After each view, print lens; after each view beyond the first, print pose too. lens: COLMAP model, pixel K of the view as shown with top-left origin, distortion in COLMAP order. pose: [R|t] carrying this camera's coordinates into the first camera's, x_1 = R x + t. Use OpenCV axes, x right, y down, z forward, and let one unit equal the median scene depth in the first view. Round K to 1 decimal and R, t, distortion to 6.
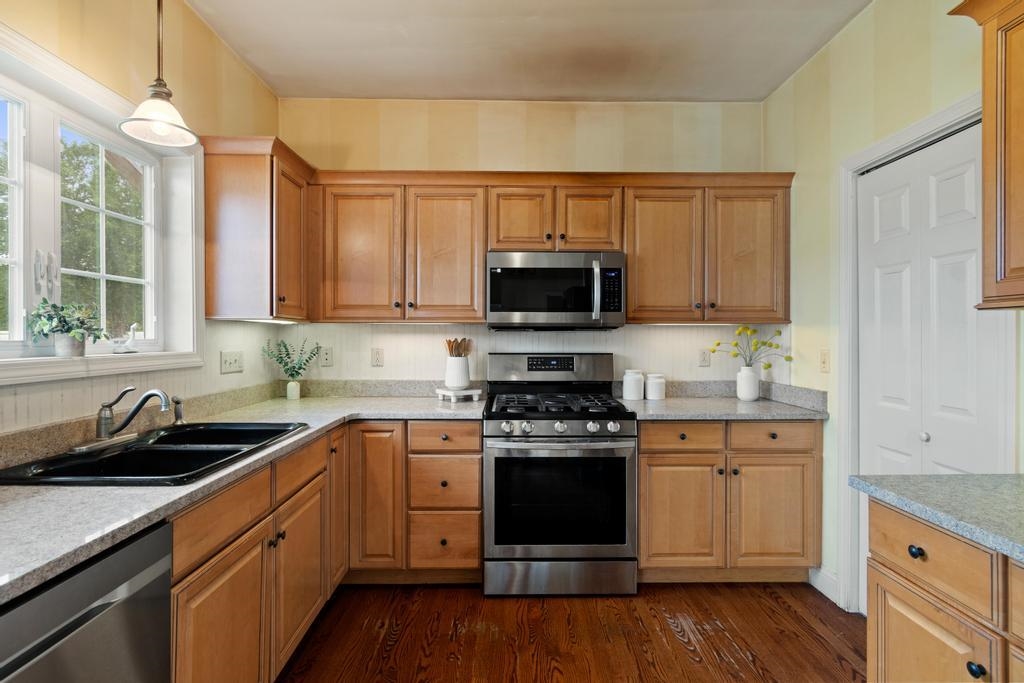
lens RADIAL K [[507.4, 0, 516.8], [0, 507.4, 336.6], [0, 0, 1]] dist [0.002714, -0.001734]
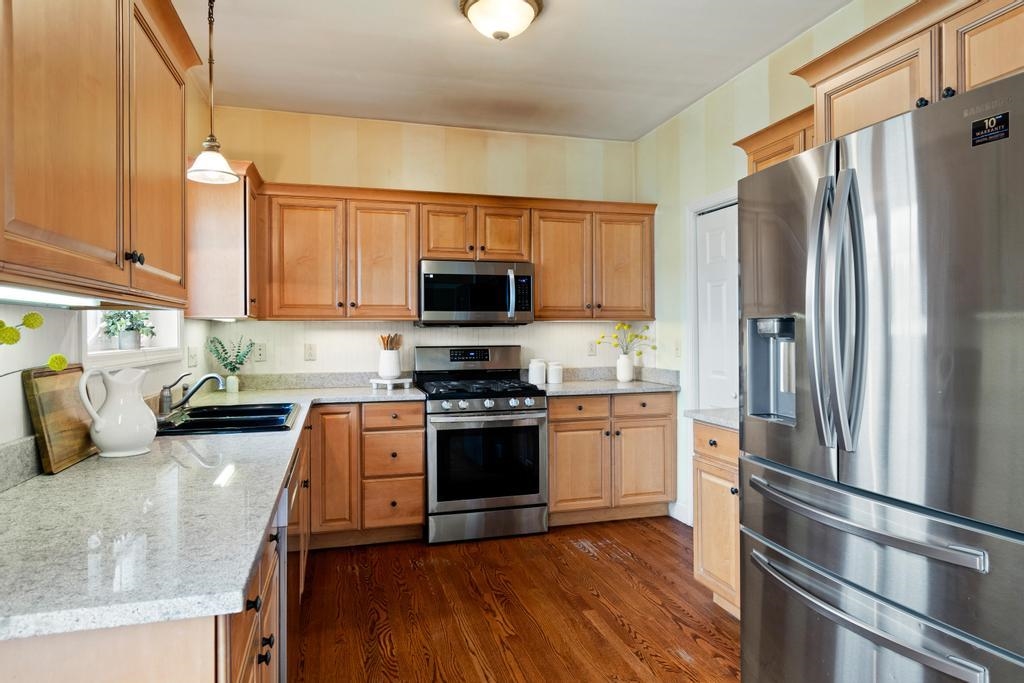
lens RADIAL K [[615.8, 0, 516.2], [0, 615.8, 333.3], [0, 0, 1]] dist [0.000302, -0.000354]
pose [[0.965190, -0.007632, 0.261439, -0.222604], [0.007723, 0.999970, 0.000677, 0.003615], [-0.261437, 0.001365, 0.965220, -0.440860]]
